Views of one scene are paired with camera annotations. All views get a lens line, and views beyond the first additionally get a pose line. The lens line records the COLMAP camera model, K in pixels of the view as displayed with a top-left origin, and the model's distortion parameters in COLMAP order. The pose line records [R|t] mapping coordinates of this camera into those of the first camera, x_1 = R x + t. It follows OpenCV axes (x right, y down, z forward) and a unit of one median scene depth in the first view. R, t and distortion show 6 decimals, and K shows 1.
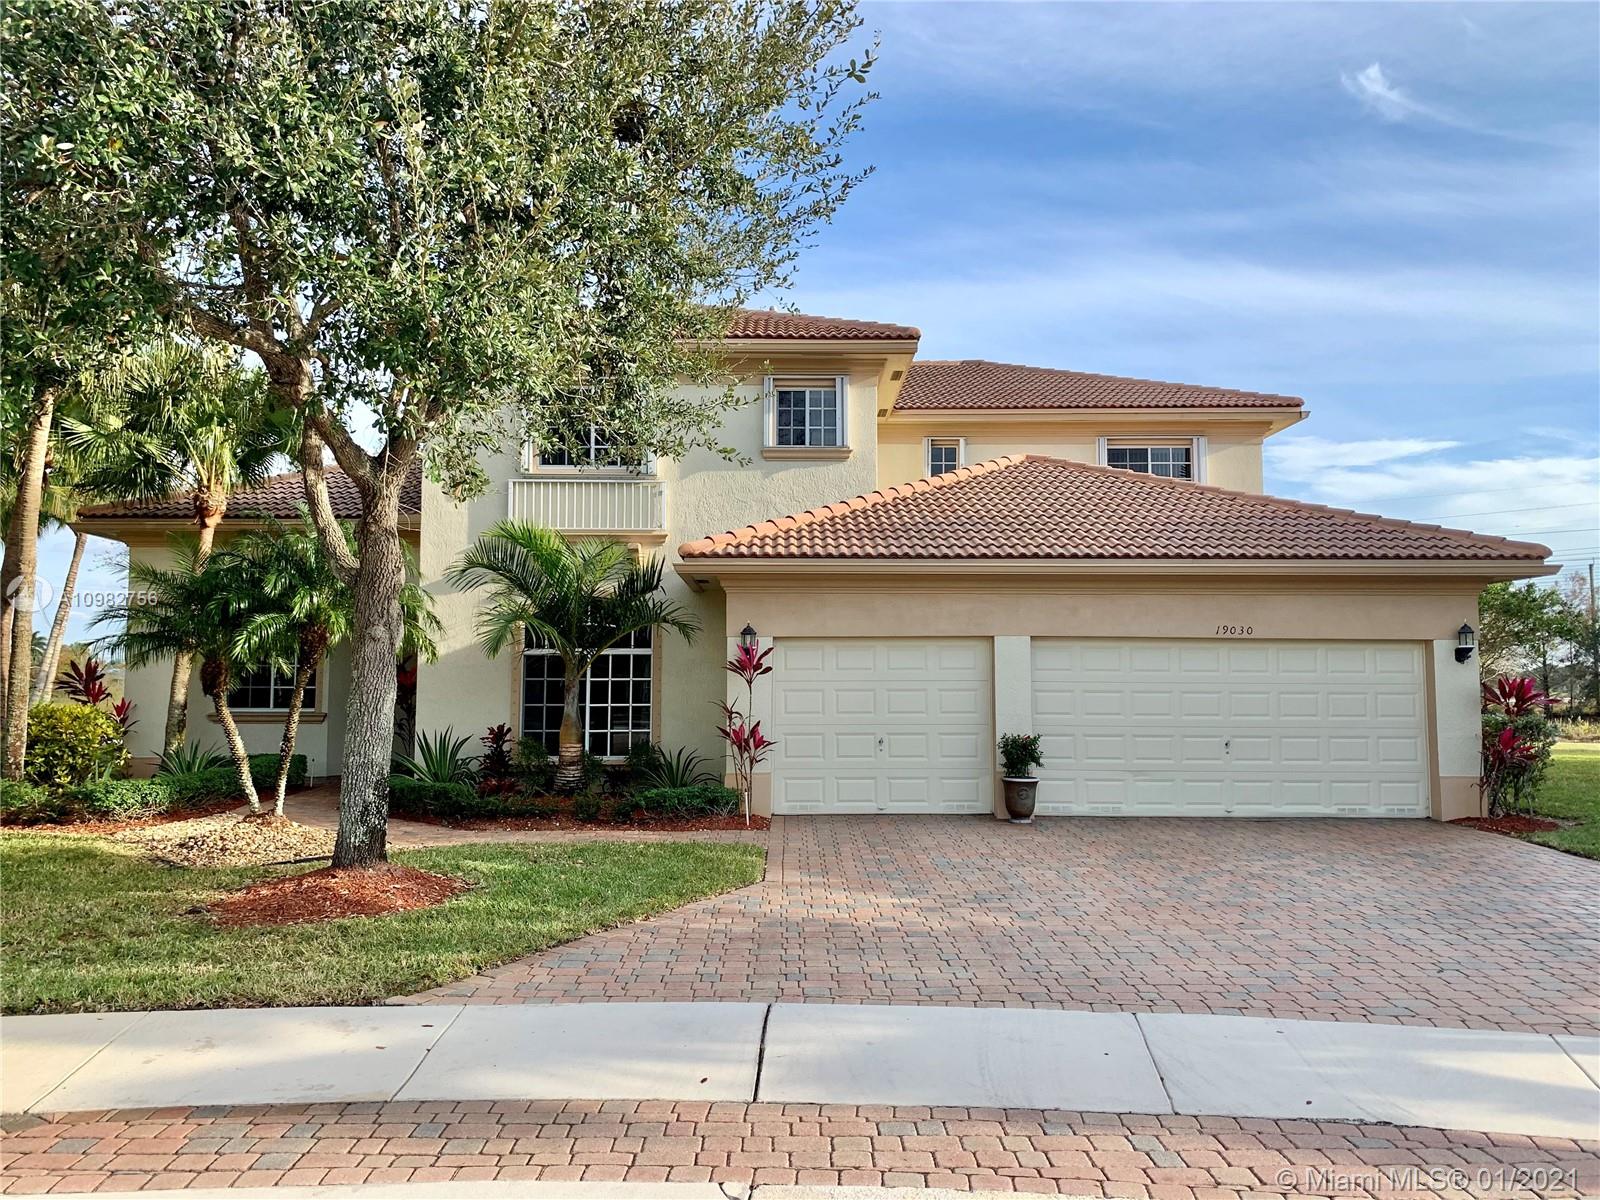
lens RADIAL K [[1205.3, 0, 800.0], [0, 1205.3, 600.0], [0, 0, 1]] dist [0.004342, 0.000749]
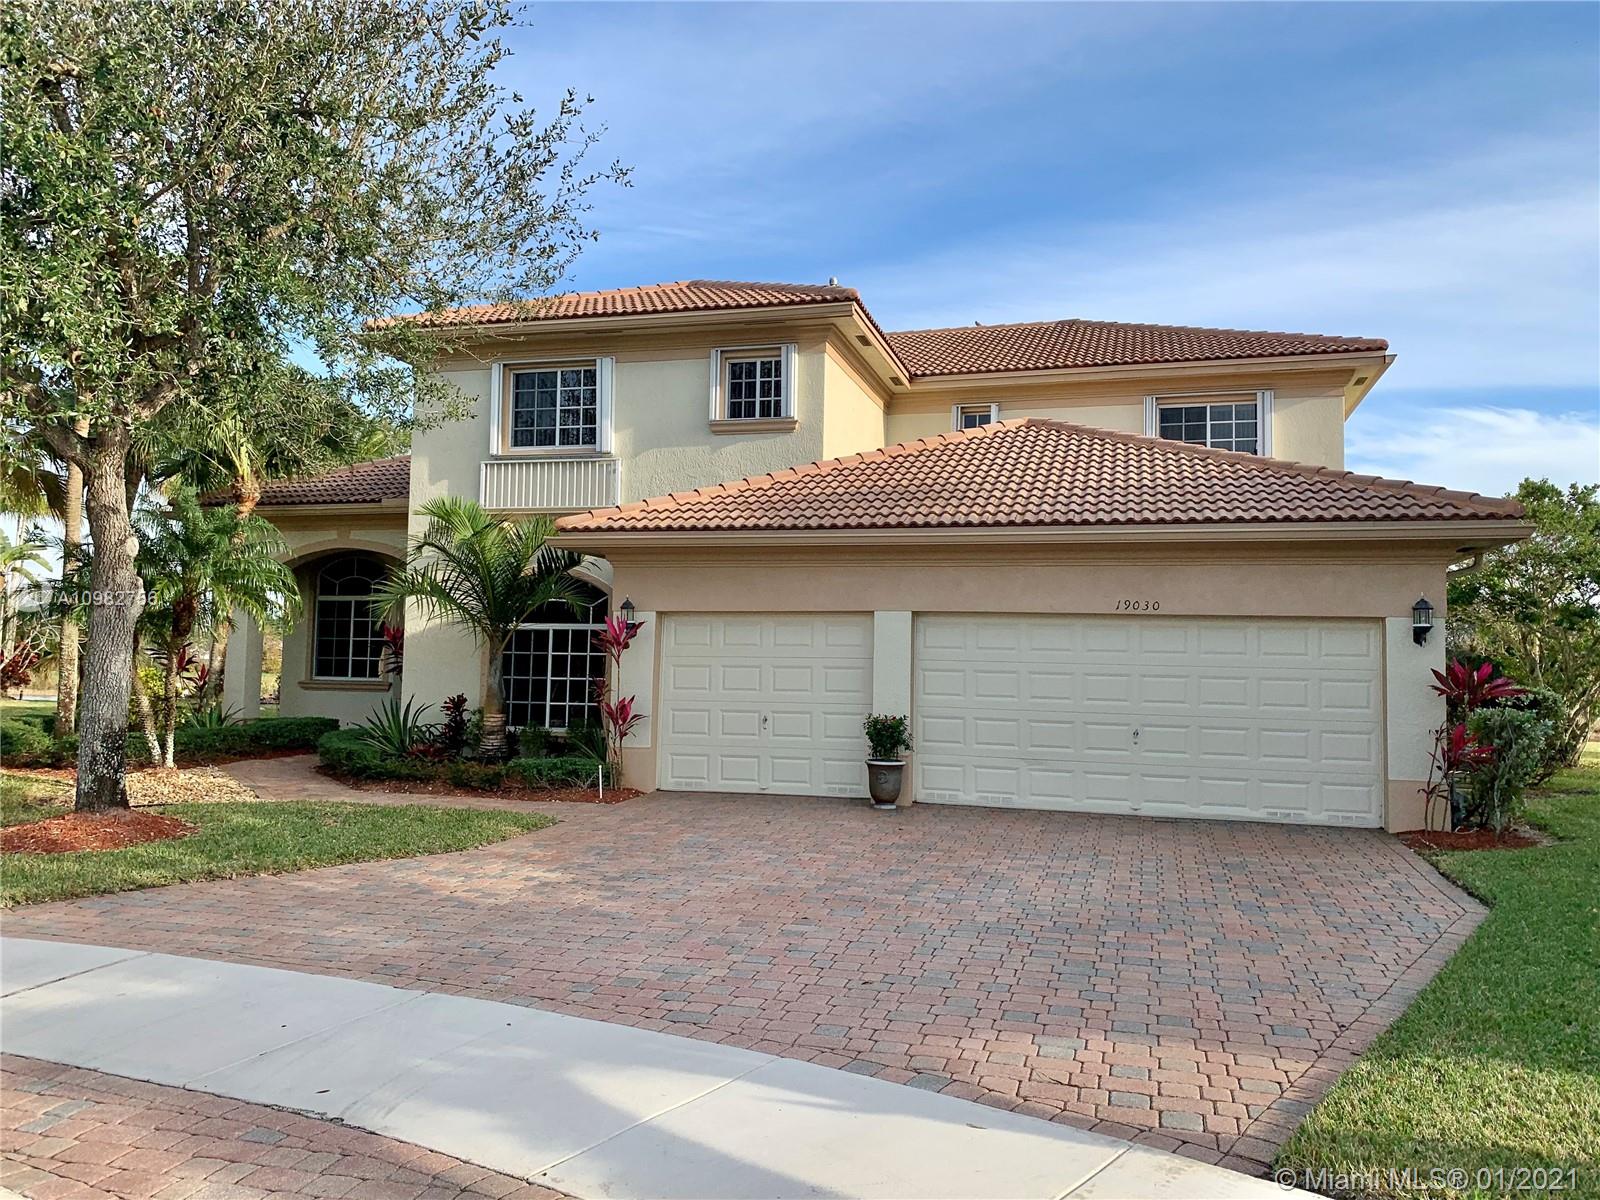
lens RADIAL K [[1209.1, 0, 800.0], [0, 1209.1, 600.0], [0, 0, 1]] dist [0.000191, 0.000068]
pose [[0.959715, 0.001050, -0.280975, 0.363597], [0.002234, 0.999933, 0.011370, 0.010165], [0.280968, -0.011540, 0.959648, 0.076114]]
